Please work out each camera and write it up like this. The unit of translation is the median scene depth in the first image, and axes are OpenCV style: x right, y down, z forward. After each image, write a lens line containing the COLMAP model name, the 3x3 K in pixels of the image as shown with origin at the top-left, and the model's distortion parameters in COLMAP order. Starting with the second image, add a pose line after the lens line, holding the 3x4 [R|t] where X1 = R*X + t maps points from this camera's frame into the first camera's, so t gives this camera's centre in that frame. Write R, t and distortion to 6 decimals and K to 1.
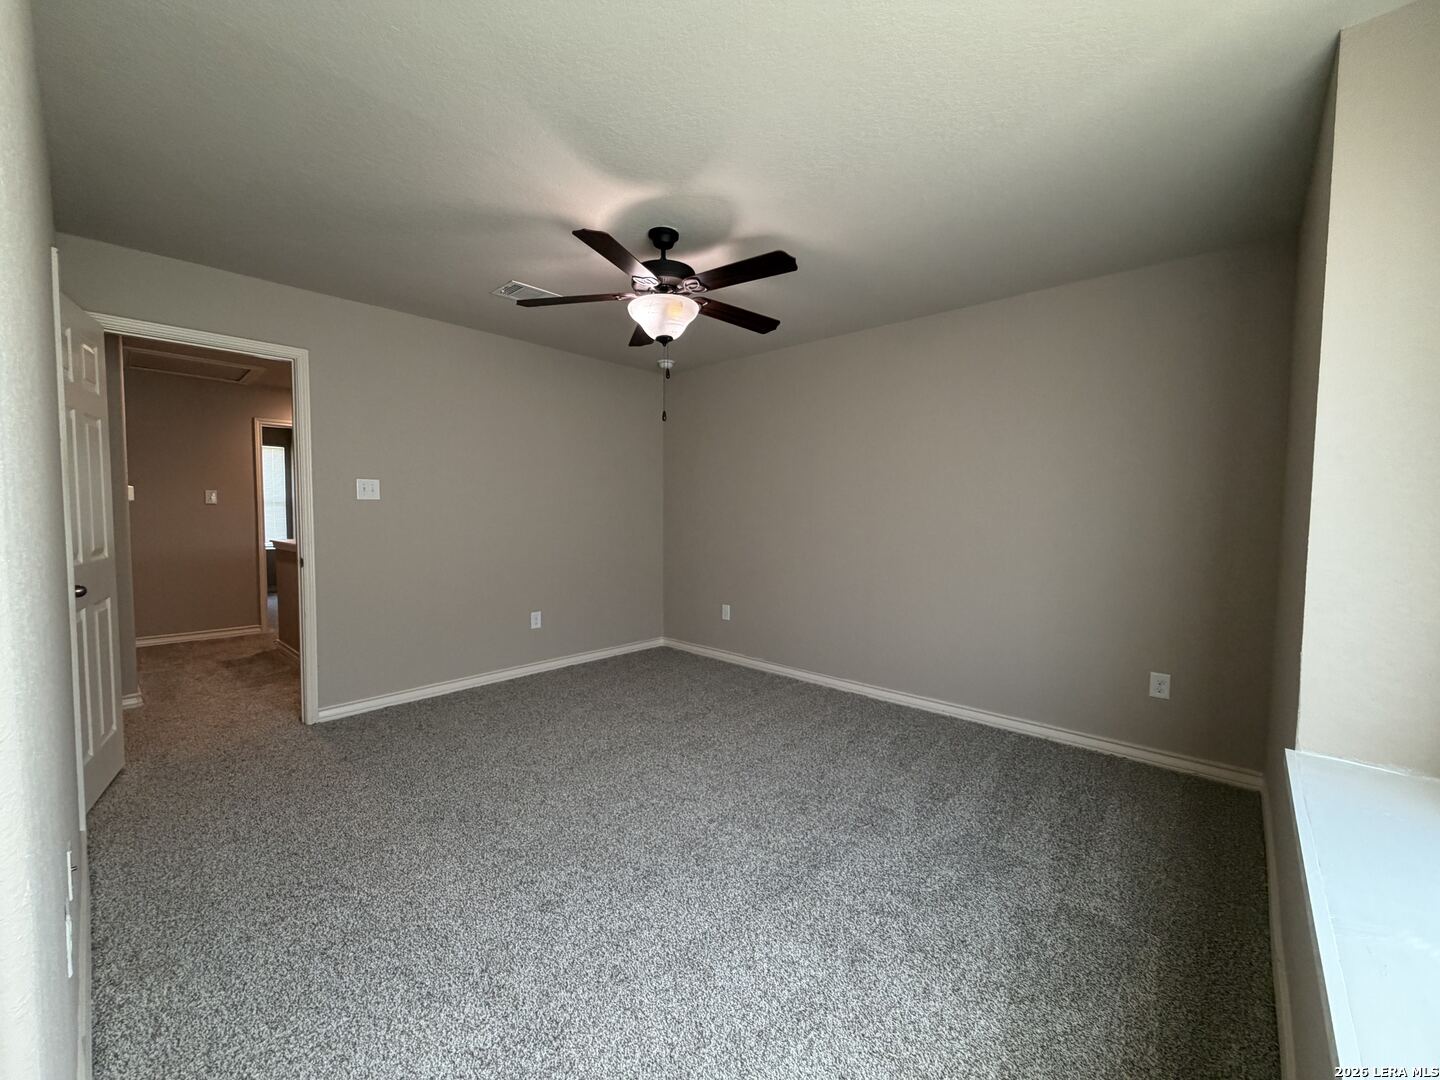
lens RADIAL K [[574.7, 0, 714.0], [0, 574.7, 545.2], [0, 0, 1]] dist [-0.001175, 0.000588]
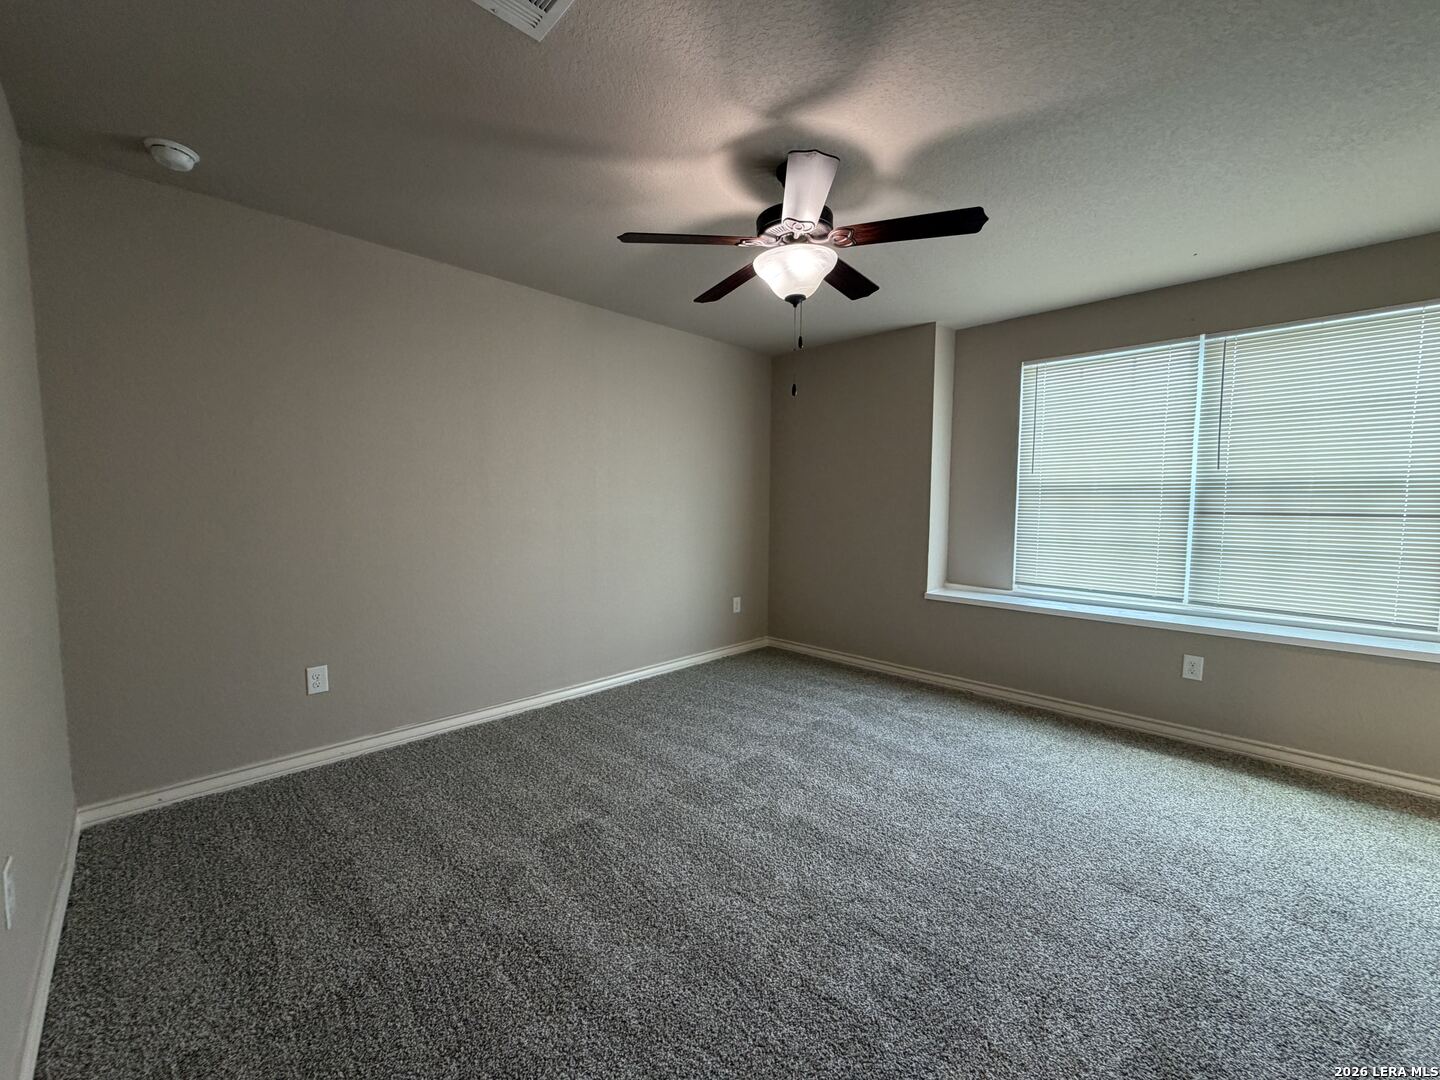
lens RADIAL K [[574.7, 0, 715.8], [0, 574.7, 532.8], [0, 0, 1]] dist [-0.001175, 0.000588]
pose [[0.025177, -0.060733, 0.997836, -0.860489], [0.047240, 0.997110, 0.059497, -0.064722], [-0.998566, 0.045640, 0.027973, 0.989013]]
